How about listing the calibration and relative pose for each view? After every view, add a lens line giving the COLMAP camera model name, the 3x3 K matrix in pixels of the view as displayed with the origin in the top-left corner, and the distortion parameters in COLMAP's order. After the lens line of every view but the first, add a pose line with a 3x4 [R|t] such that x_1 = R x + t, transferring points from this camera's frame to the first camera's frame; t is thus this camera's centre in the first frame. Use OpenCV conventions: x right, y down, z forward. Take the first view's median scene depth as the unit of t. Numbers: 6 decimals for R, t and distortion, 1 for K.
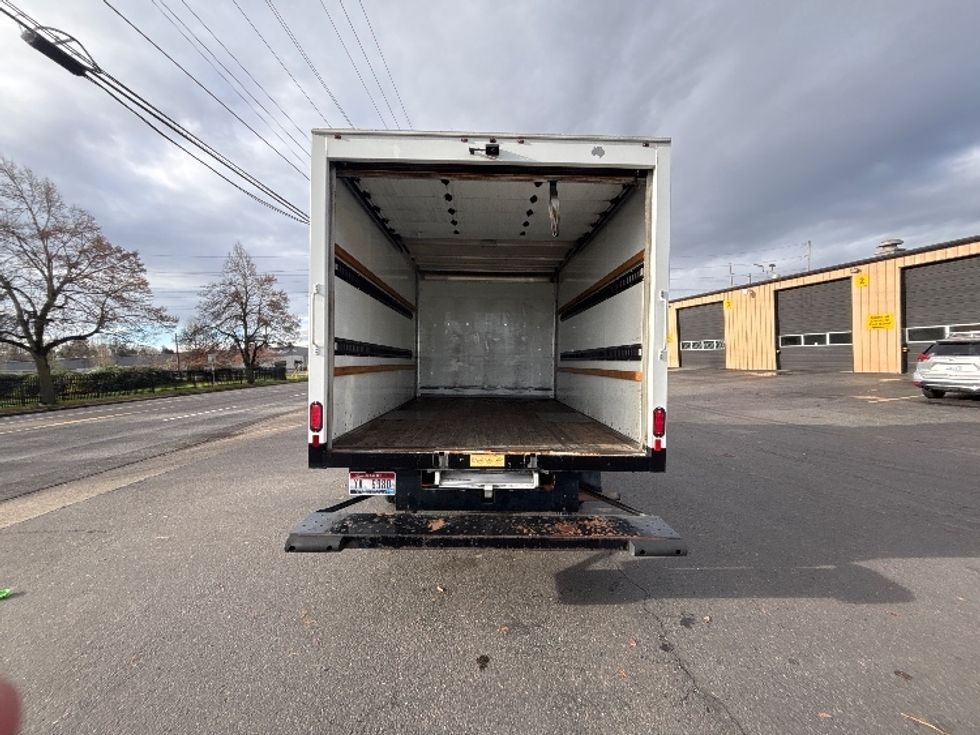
lens RADIAL K [[389.2, 0, 485.8], [0, 389.2, 365.3], [0, 0, 1]] dist [0.010990, -0.000011]
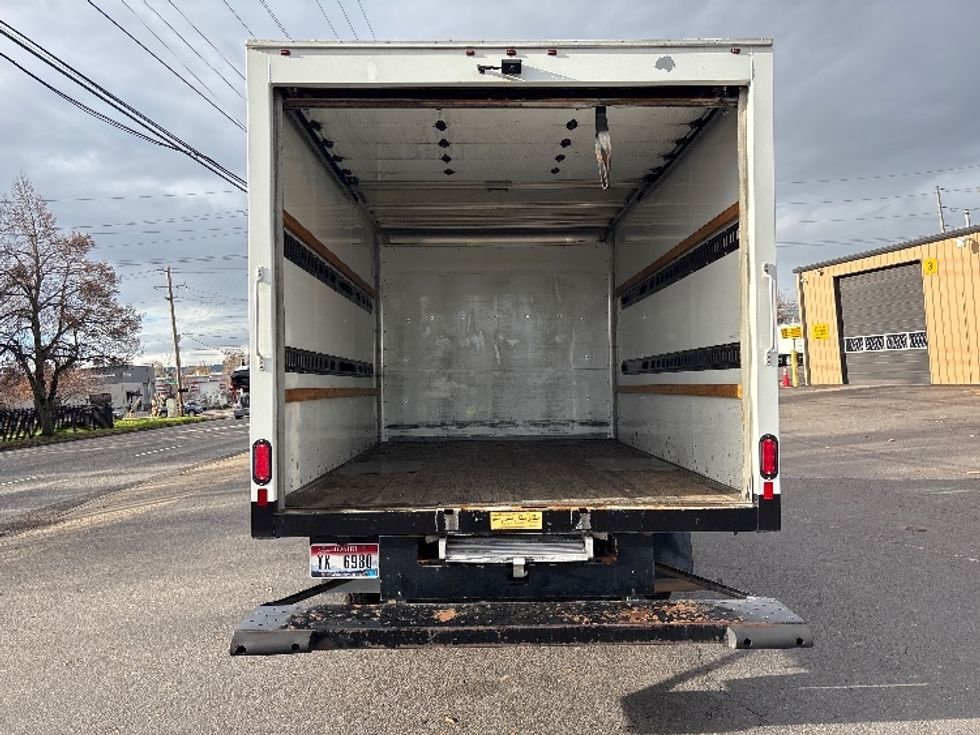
lens RADIAL K [[726.7, 0, 485.9], [0, 726.7, 370.1], [0, 0, 1]] dist [0.031872, -0.001047]
pose [[0.999639, -0.026856, 0.000960, -0.040954], [0.026873, 0.999230, -0.028589, 0.018030], [-0.000191, 0.028605, 0.999591, -0.256565]]
